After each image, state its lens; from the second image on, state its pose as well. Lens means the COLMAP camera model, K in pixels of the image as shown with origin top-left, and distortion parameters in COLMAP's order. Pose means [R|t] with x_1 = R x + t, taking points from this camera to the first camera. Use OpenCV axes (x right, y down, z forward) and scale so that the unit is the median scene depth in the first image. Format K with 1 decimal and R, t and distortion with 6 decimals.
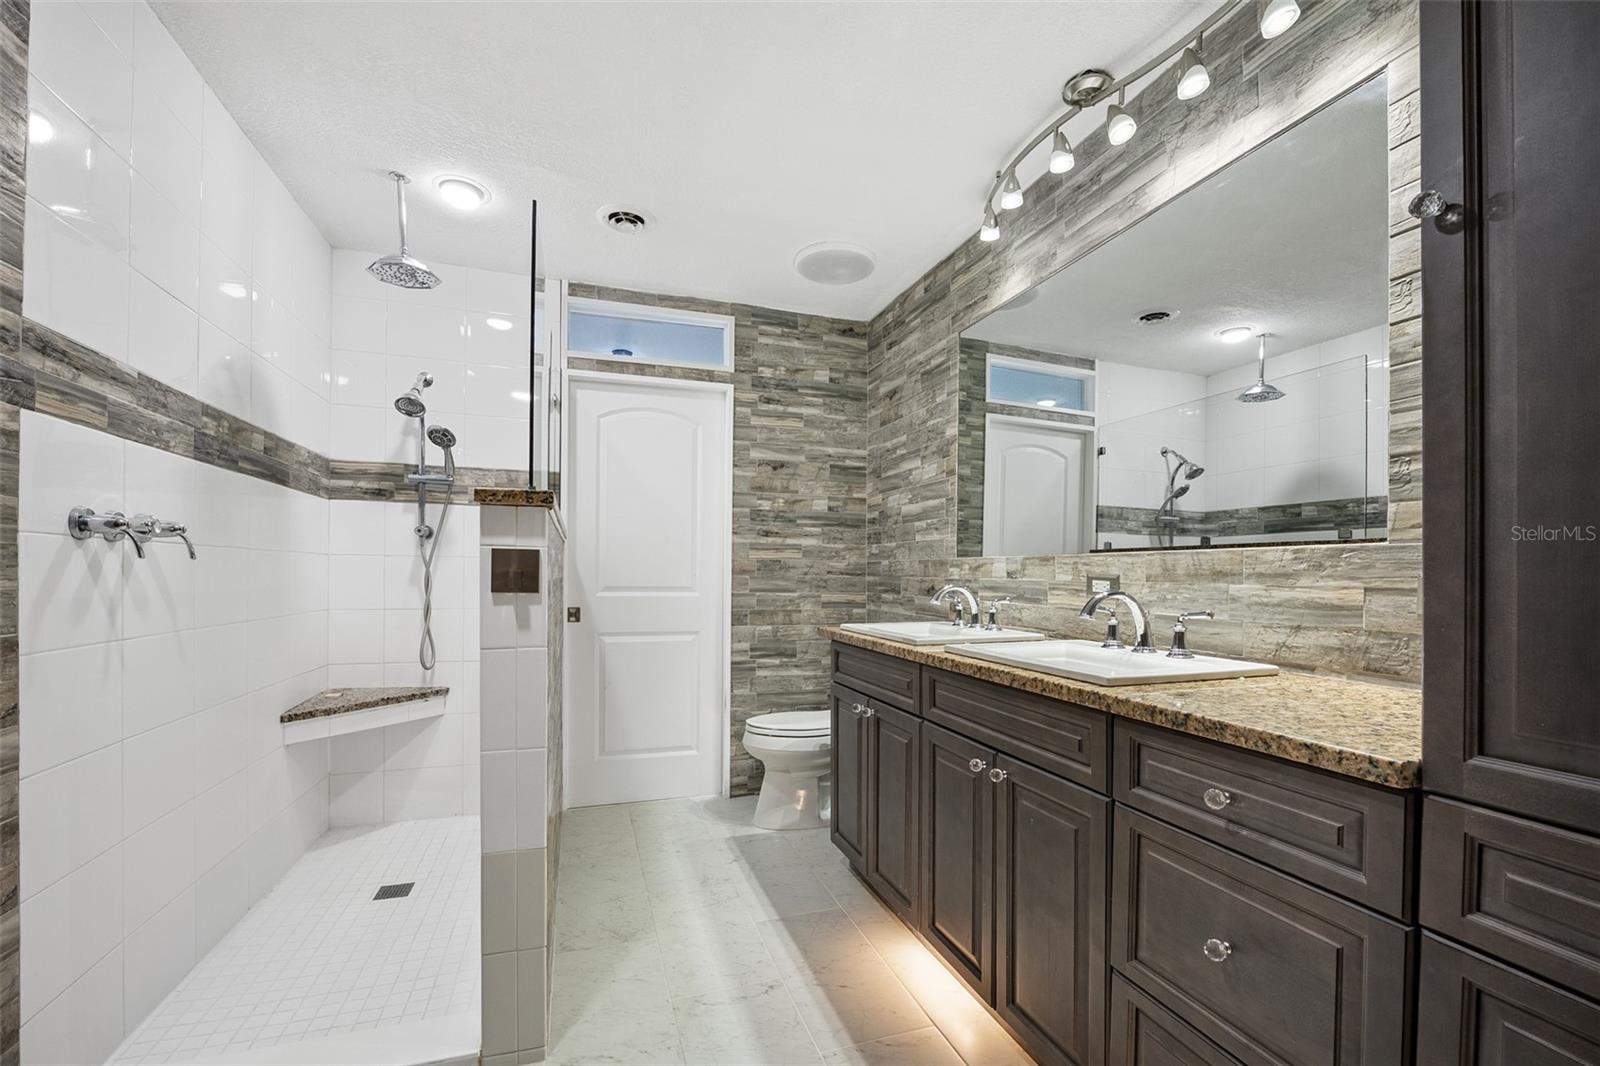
lens RADIAL K [[655.3, 0, 799.1], [0, 655.3, 576.4], [0, 0, 1]] dist [-0.012768, 0.000626]
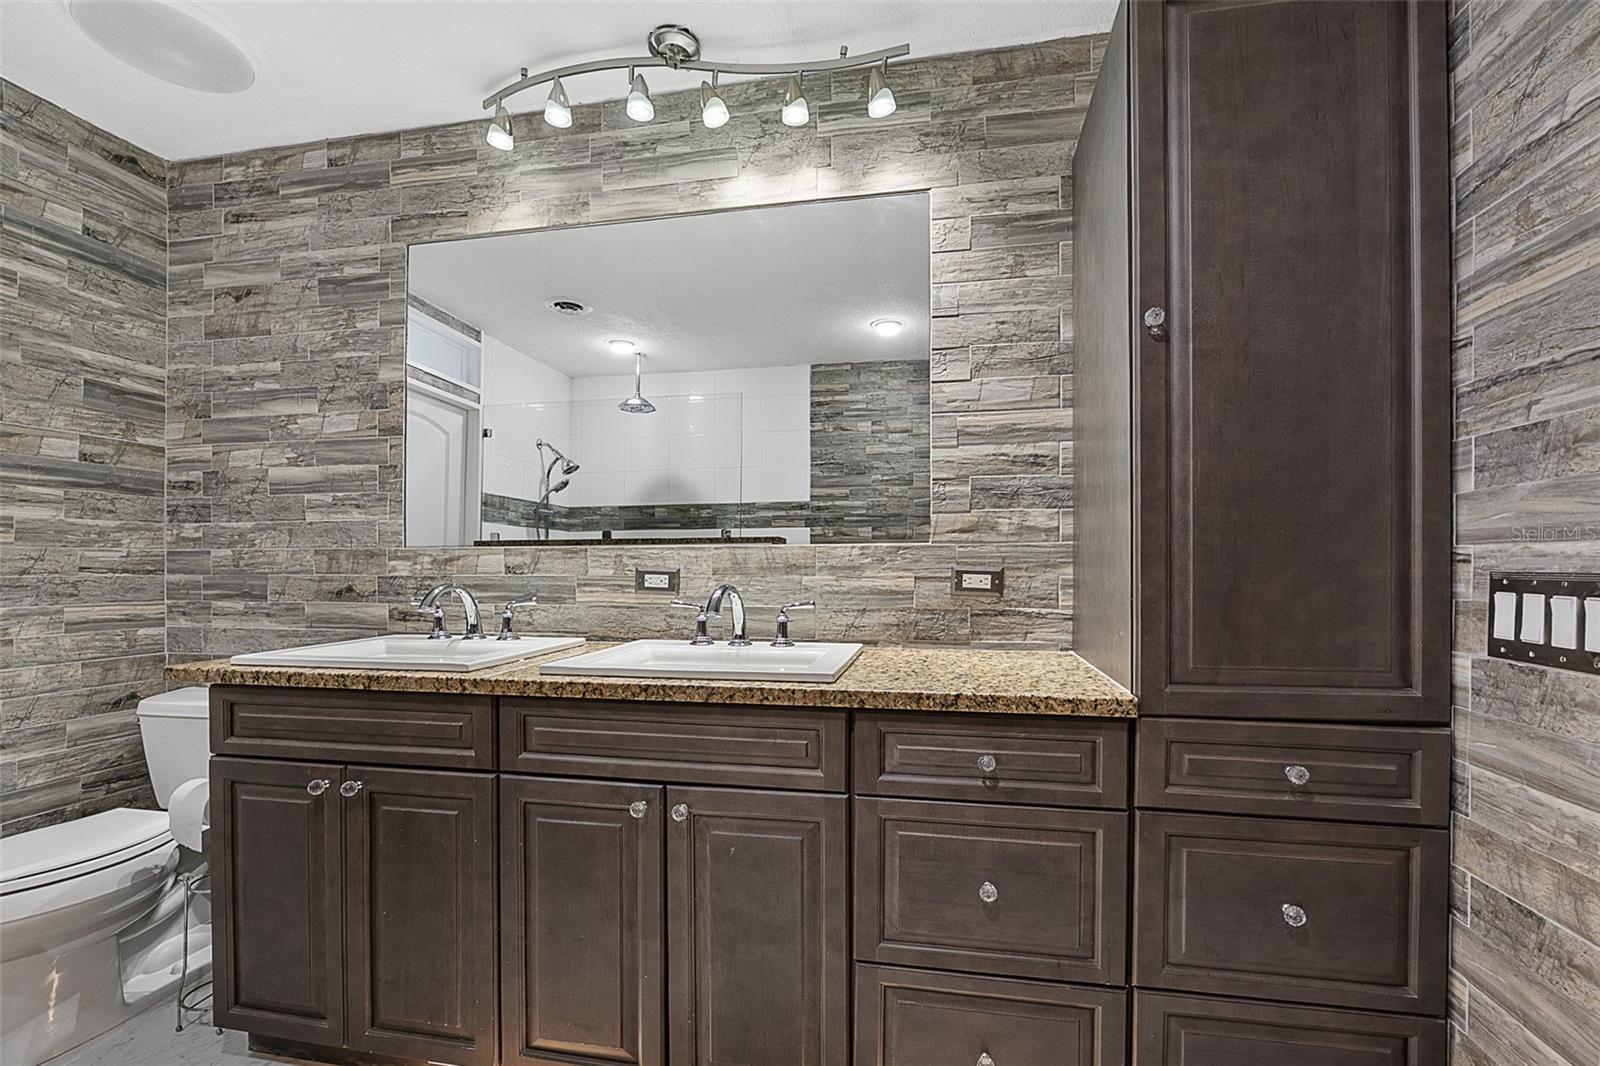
lens RADIAL K [[655.3, 0, 835.2], [0, 655.3, 569.7], [0, 0, 1]] dist [-0.012768, 0.000626]
pose [[0.493271, -0.012507, 0.869786, -0.144120], [0.010397, 0.999910, 0.008481, -0.003967], [-0.869814, 0.004860, 0.493356, 0.190346]]
